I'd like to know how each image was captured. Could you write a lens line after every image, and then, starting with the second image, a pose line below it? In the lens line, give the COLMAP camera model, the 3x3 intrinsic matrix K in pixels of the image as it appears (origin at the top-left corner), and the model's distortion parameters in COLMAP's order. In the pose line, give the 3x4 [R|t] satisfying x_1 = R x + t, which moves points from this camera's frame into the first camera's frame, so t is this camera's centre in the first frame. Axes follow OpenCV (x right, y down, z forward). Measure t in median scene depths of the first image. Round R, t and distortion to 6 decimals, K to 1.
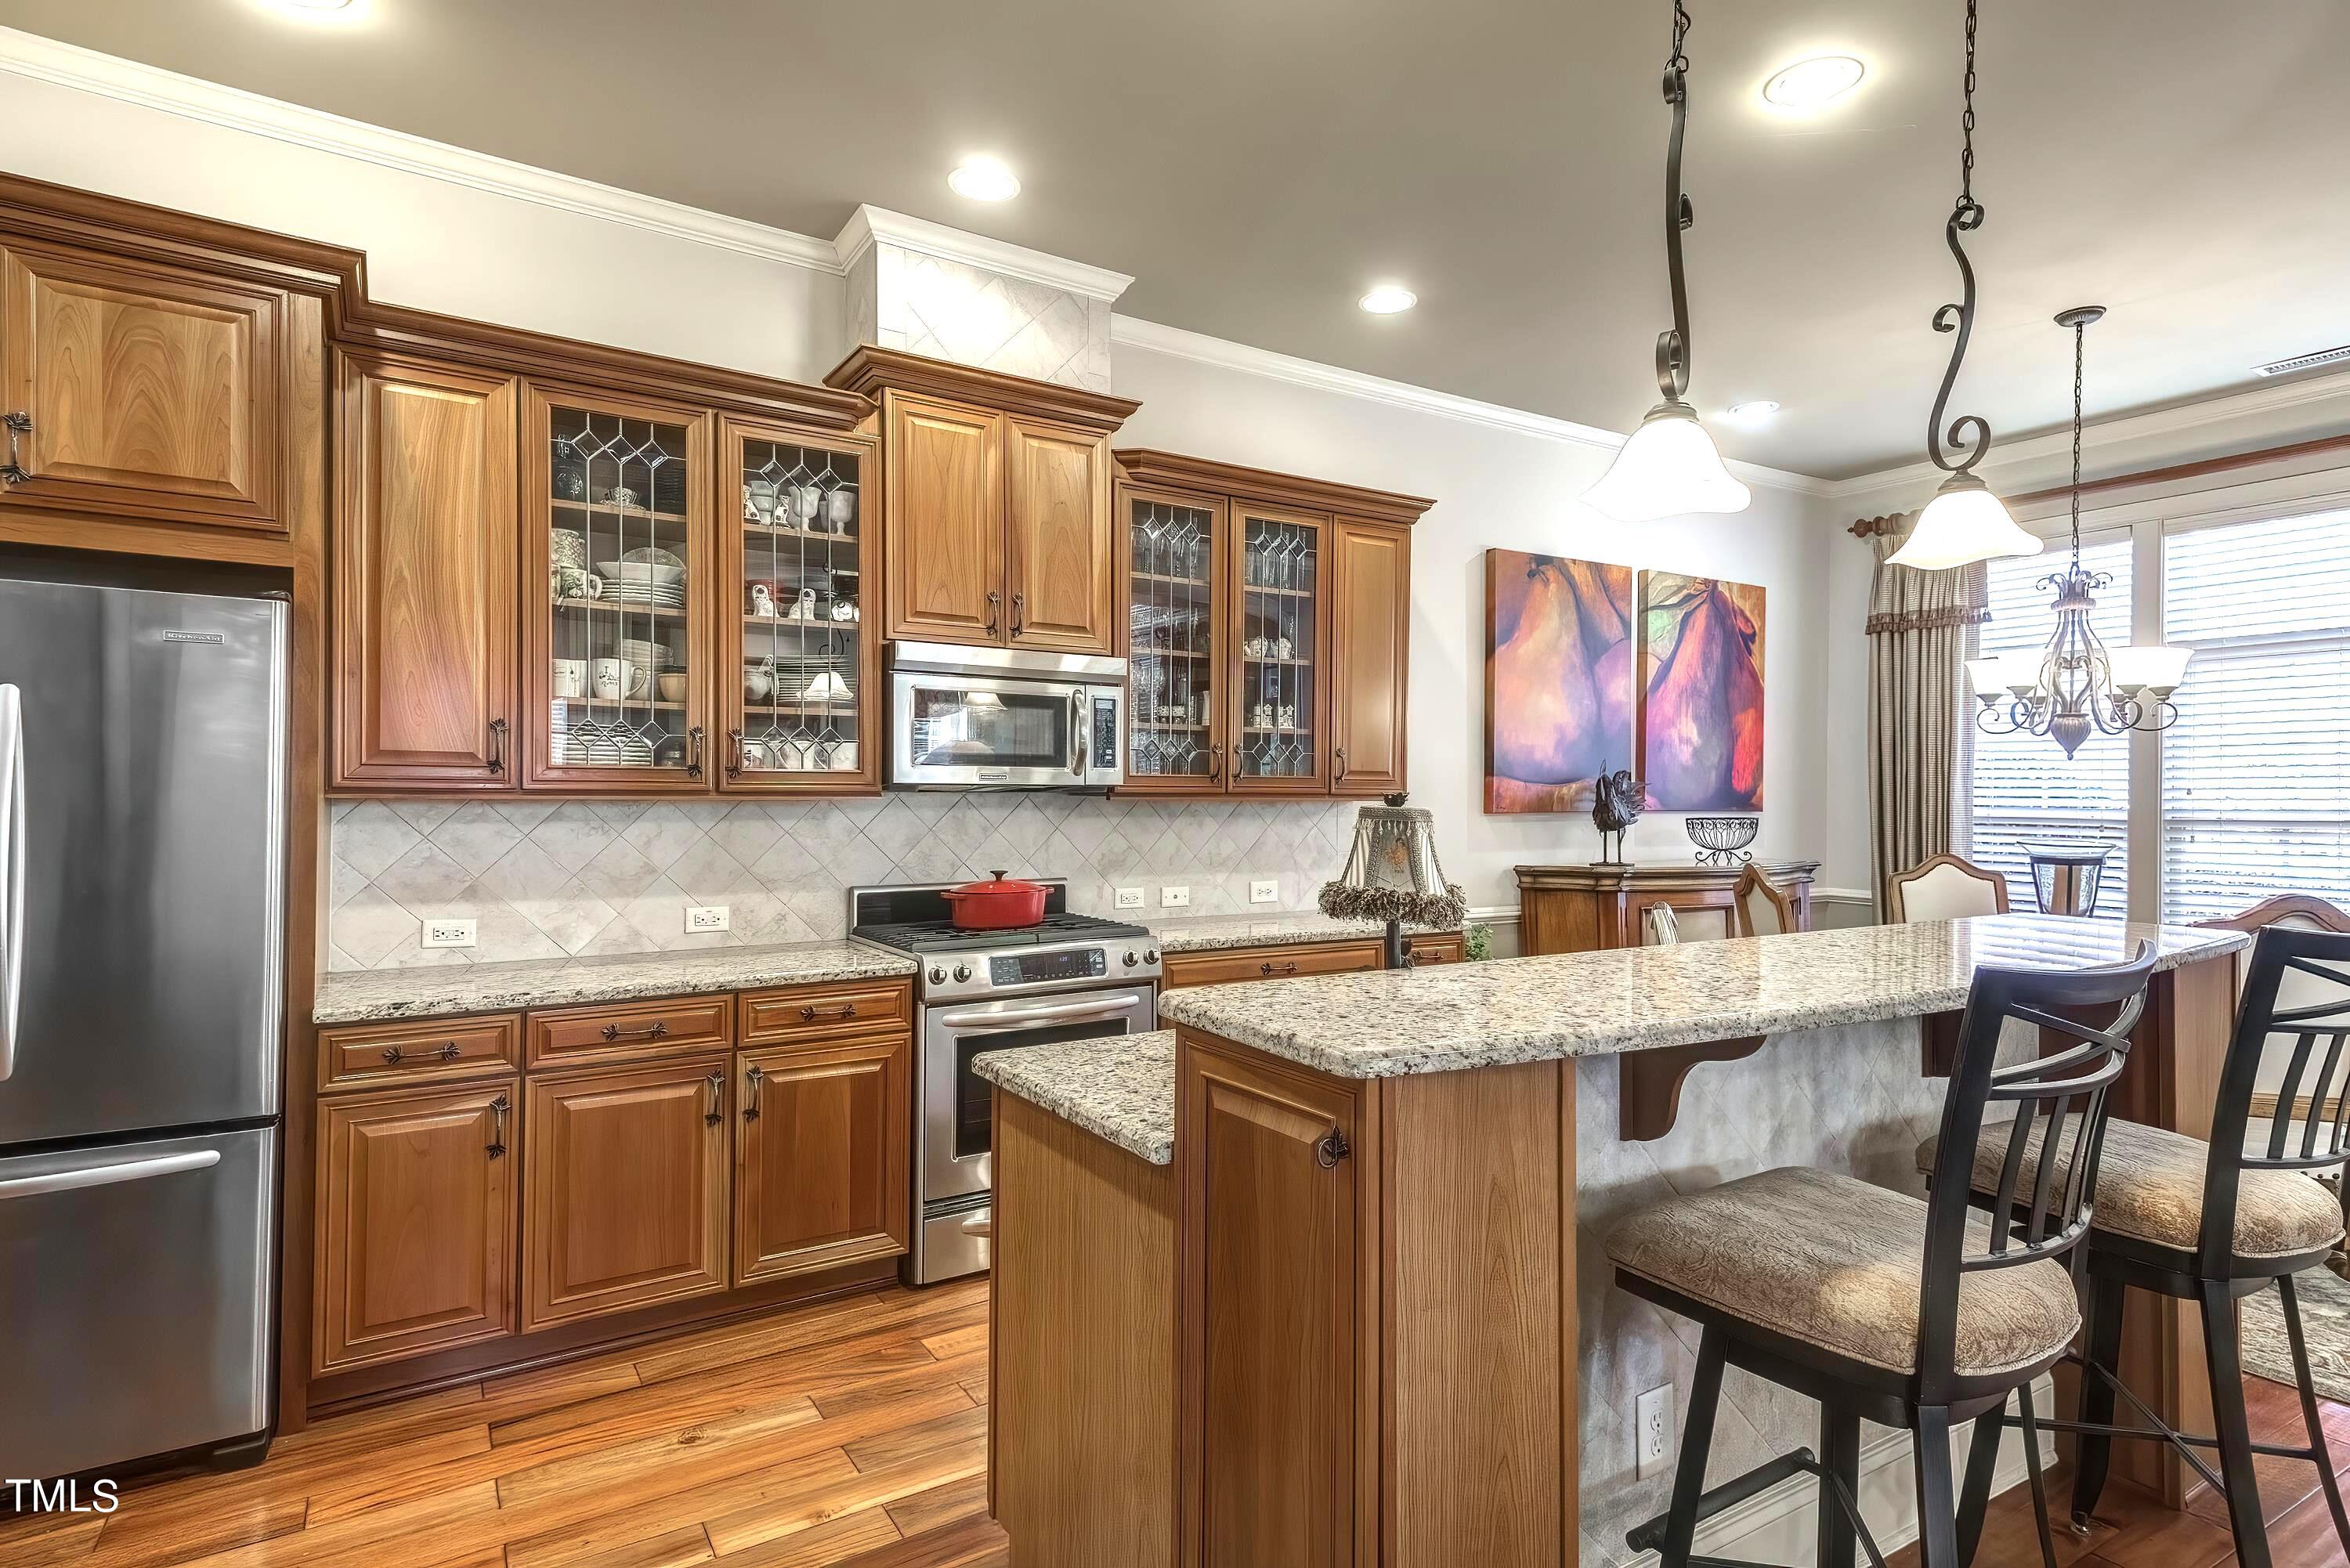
lens RADIAL K [[1227.2, 0, 1172.7], [0, 1227.2, 789.2], [0, 0, 1]] dist [0.032390, -0.010732]
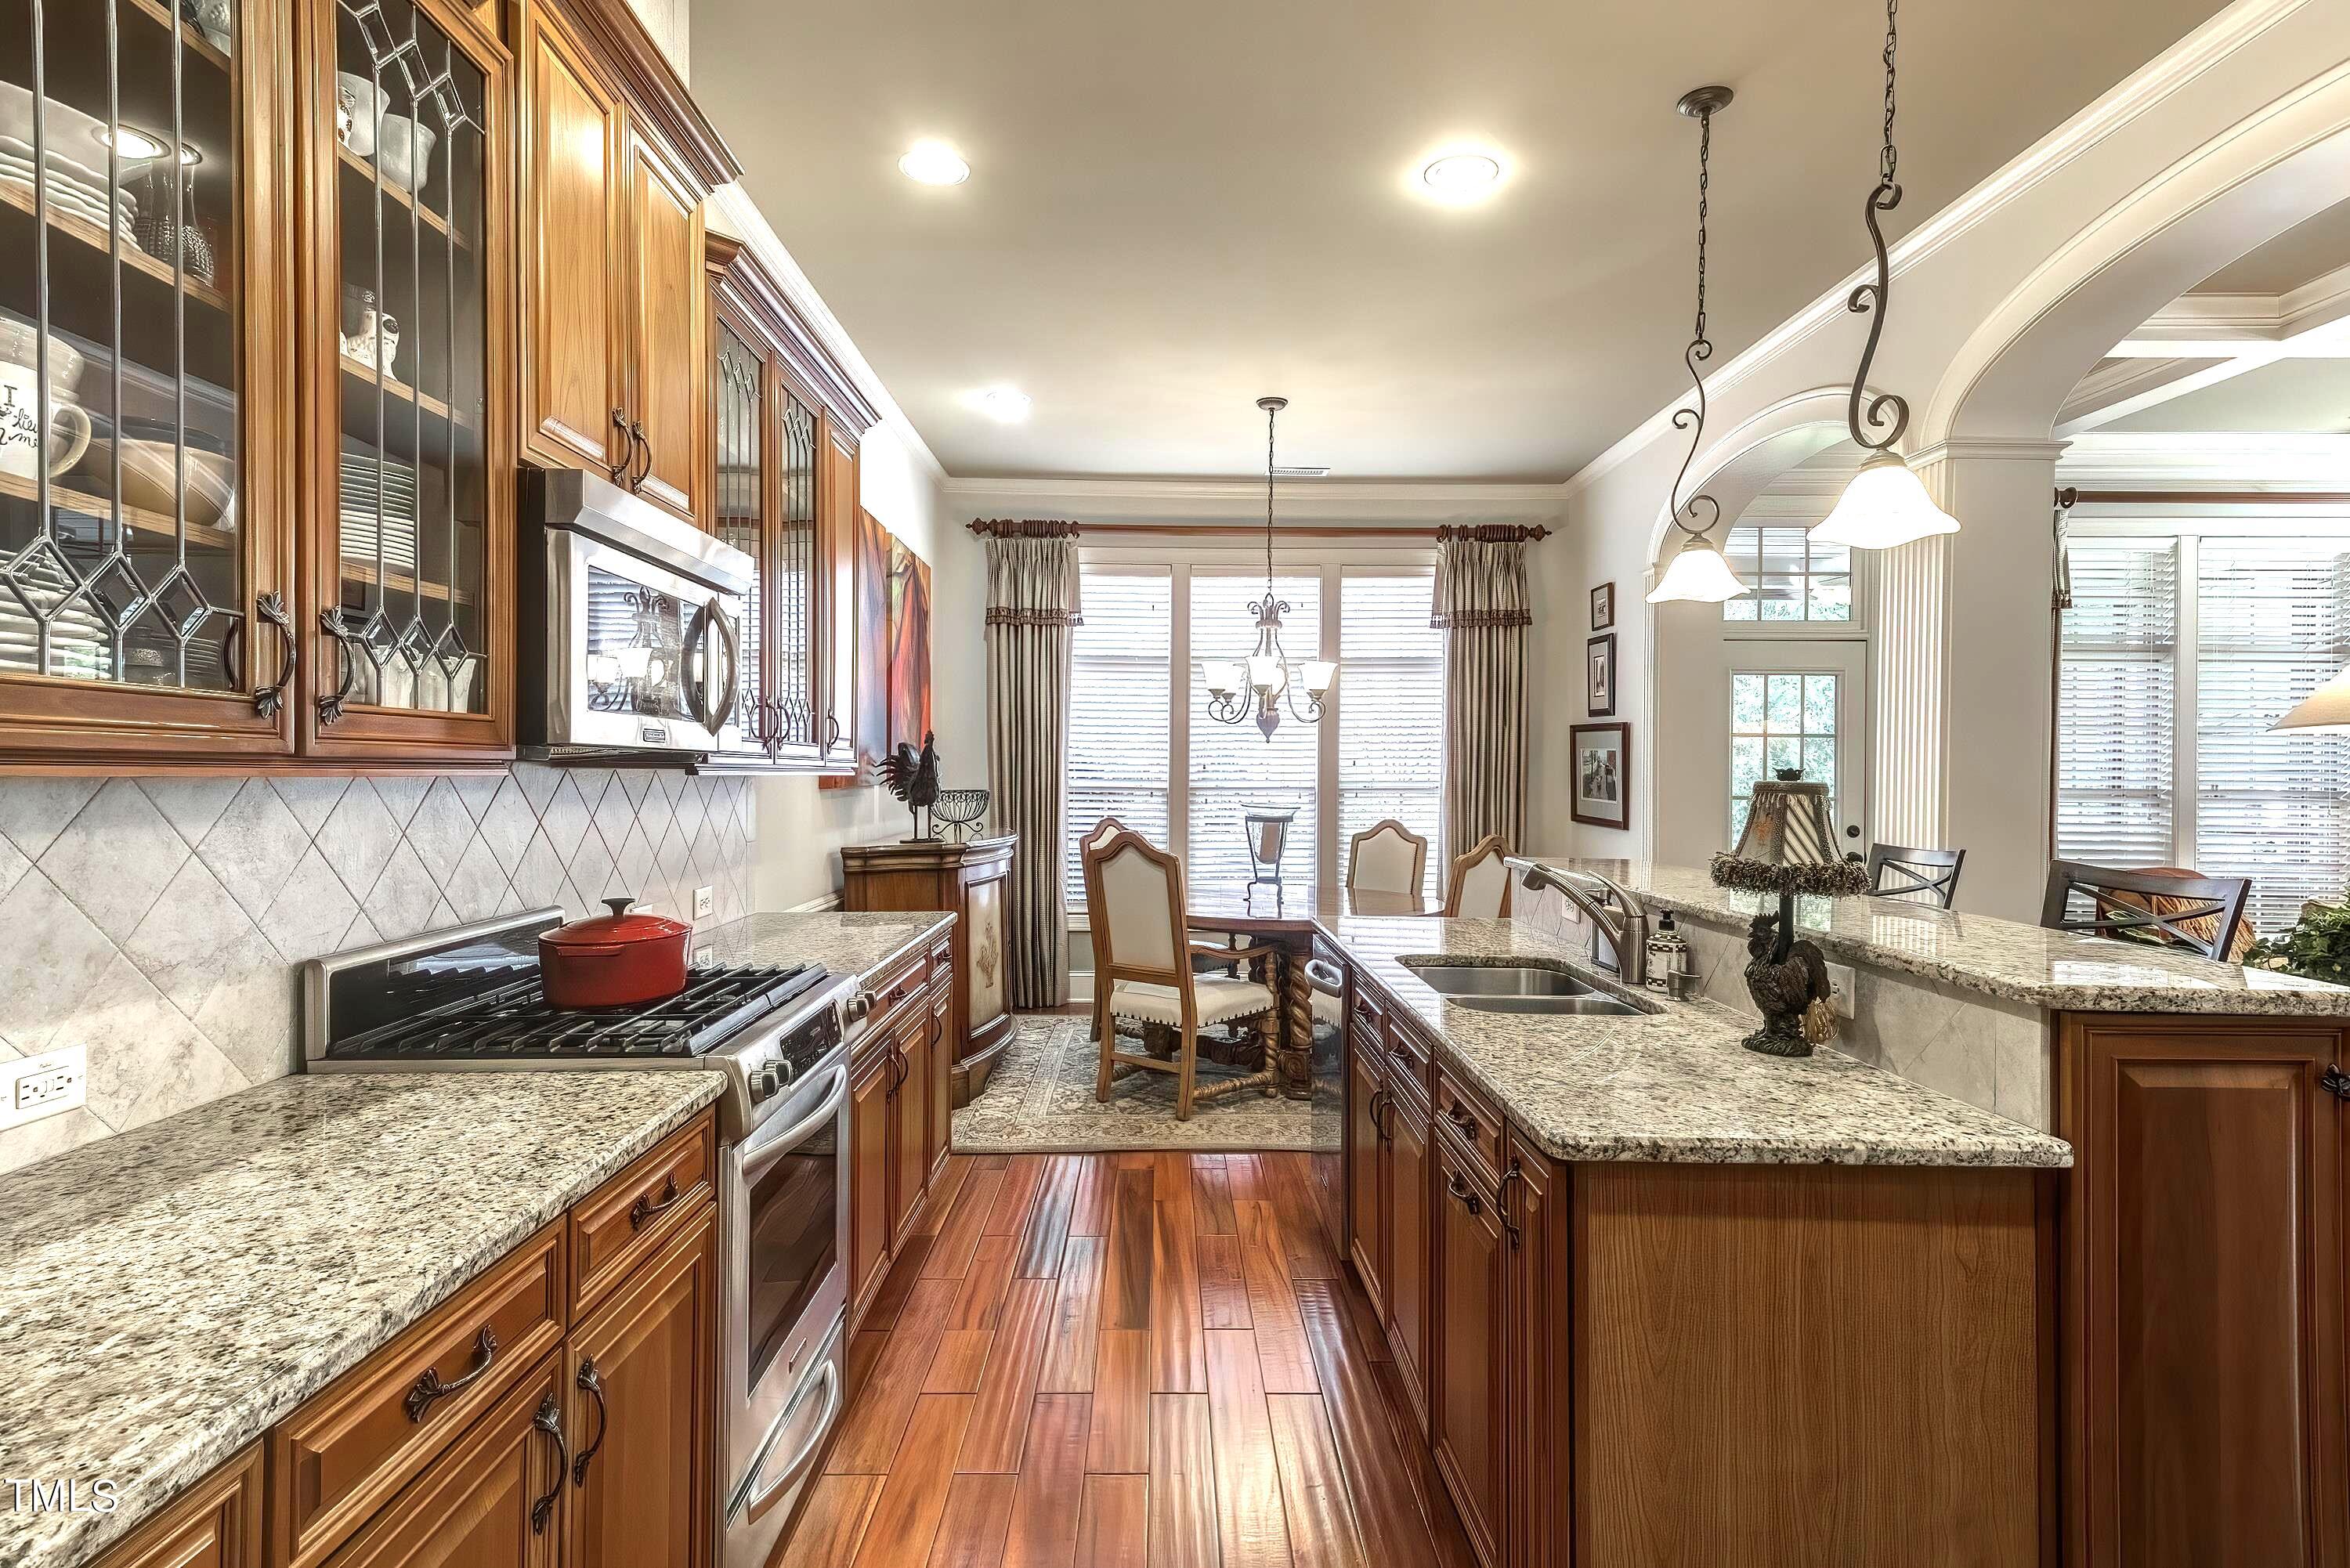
lens RADIAL K [[1227.2, 0, 1151.6], [0, 1227.2, 799.0], [0, 0, 1]] dist [0.032390, -0.010732]
pose [[0.511684, -0.019004, 0.858963, -0.373794], [-0.007521, 0.999618, 0.026595, 0.002195], [-0.859141, -0.020068, 0.511346, 0.358050]]
